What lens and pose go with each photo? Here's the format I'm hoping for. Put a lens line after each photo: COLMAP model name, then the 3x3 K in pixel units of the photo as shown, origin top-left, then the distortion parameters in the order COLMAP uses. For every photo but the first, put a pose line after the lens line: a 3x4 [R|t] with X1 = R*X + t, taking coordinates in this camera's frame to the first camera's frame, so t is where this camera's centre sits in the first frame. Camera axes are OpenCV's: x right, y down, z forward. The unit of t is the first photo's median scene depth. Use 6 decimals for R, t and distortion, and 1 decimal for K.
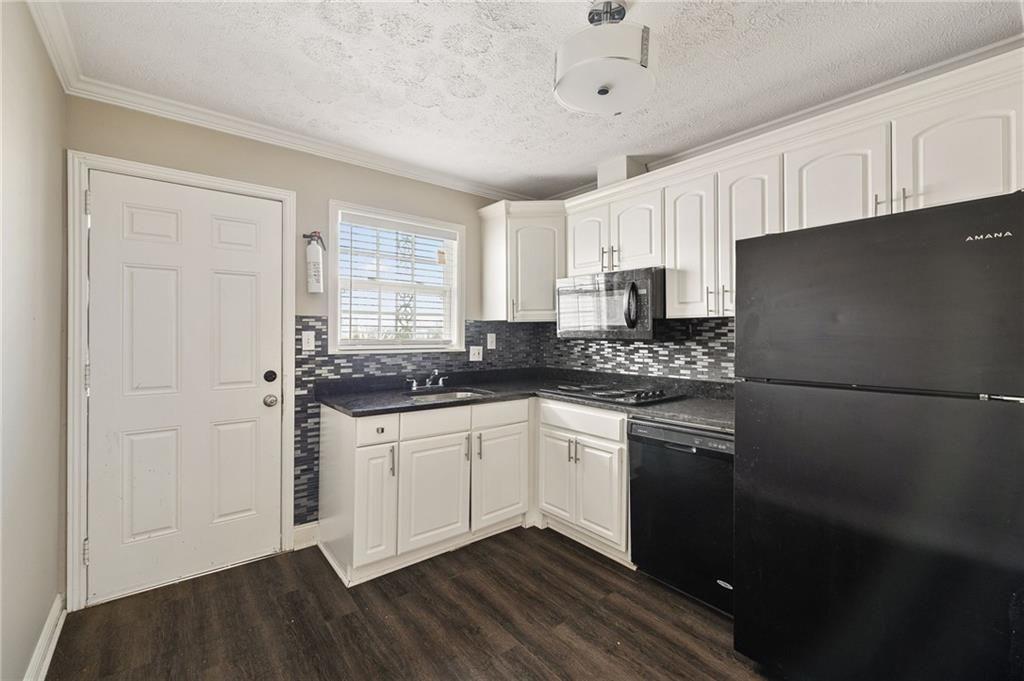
lens RADIAL K [[440.6, 0, 510.8], [0, 440.6, 332.3], [0, 0, 1]] dist [0.001344, 0.000128]
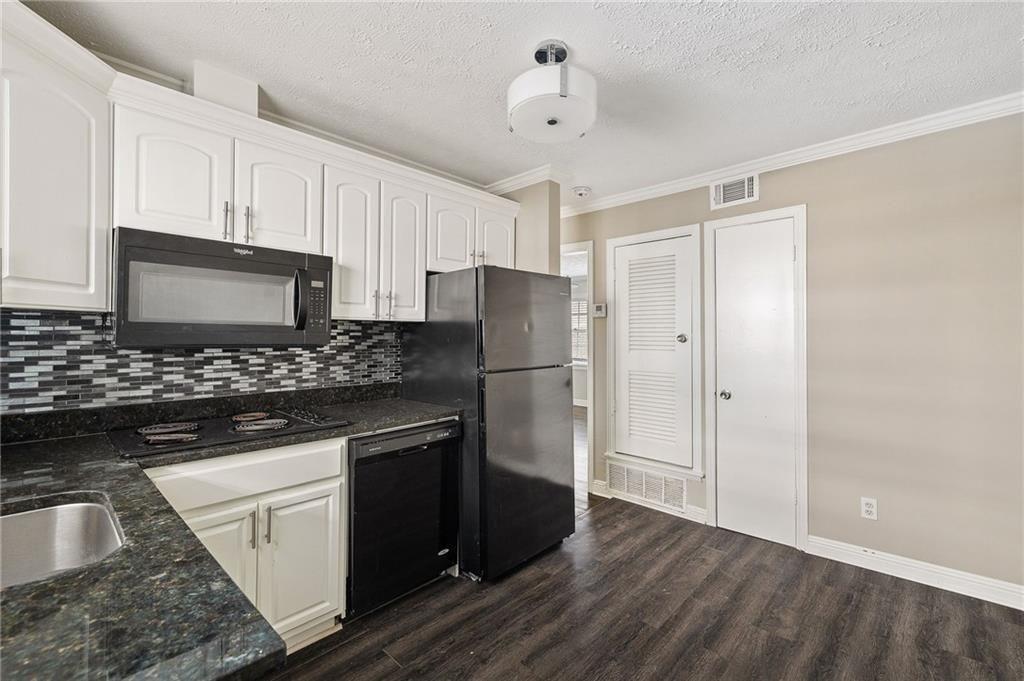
lens RADIAL K [[440.6, 0, 510.8], [0, 440.6, 332.3], [0, 0, 1]] dist [0.001344, 0.000128]
pose [[-0.138991, 0.005022, 0.990281, -0.490460], [-0.007226, 0.999955, -0.006086, -0.003058], [-0.990267, -0.008001, -0.138948, 0.695652]]
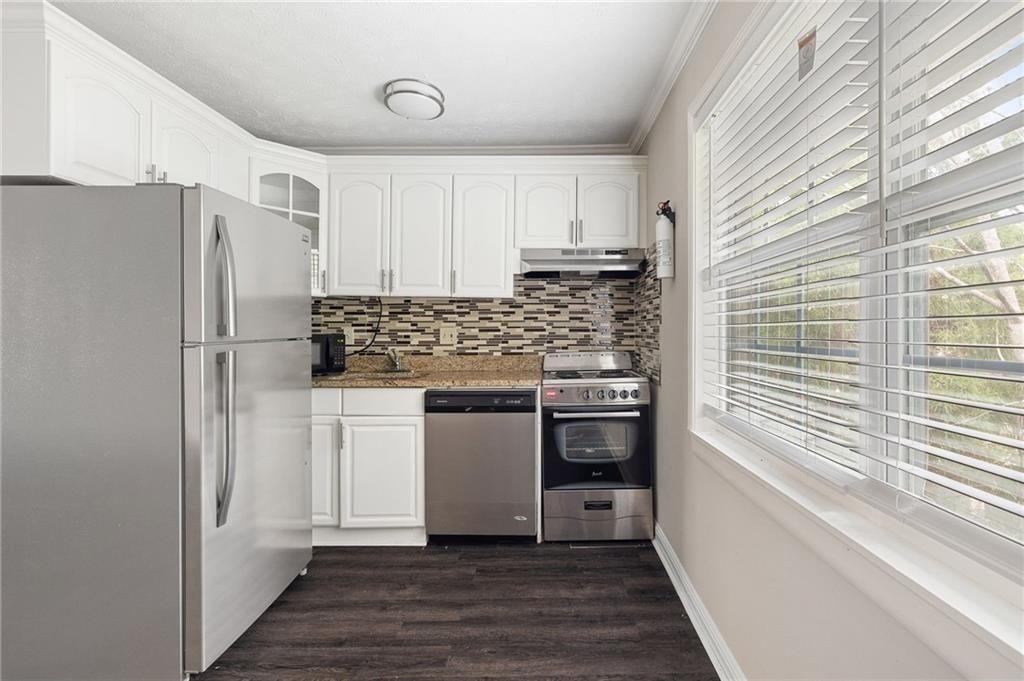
lens RADIAL K [[440.6, 0, 510.8], [0, 440.6, 332.3], [0, 0, 1]] dist [0.001344, 0.000128]
pose [[0.595624, -0.011476, 0.803181, -0.366328], [0.003565, 0.999926, 0.011643, 0.035327], [-0.803255, -0.004071, 0.595621, 0.194012]]
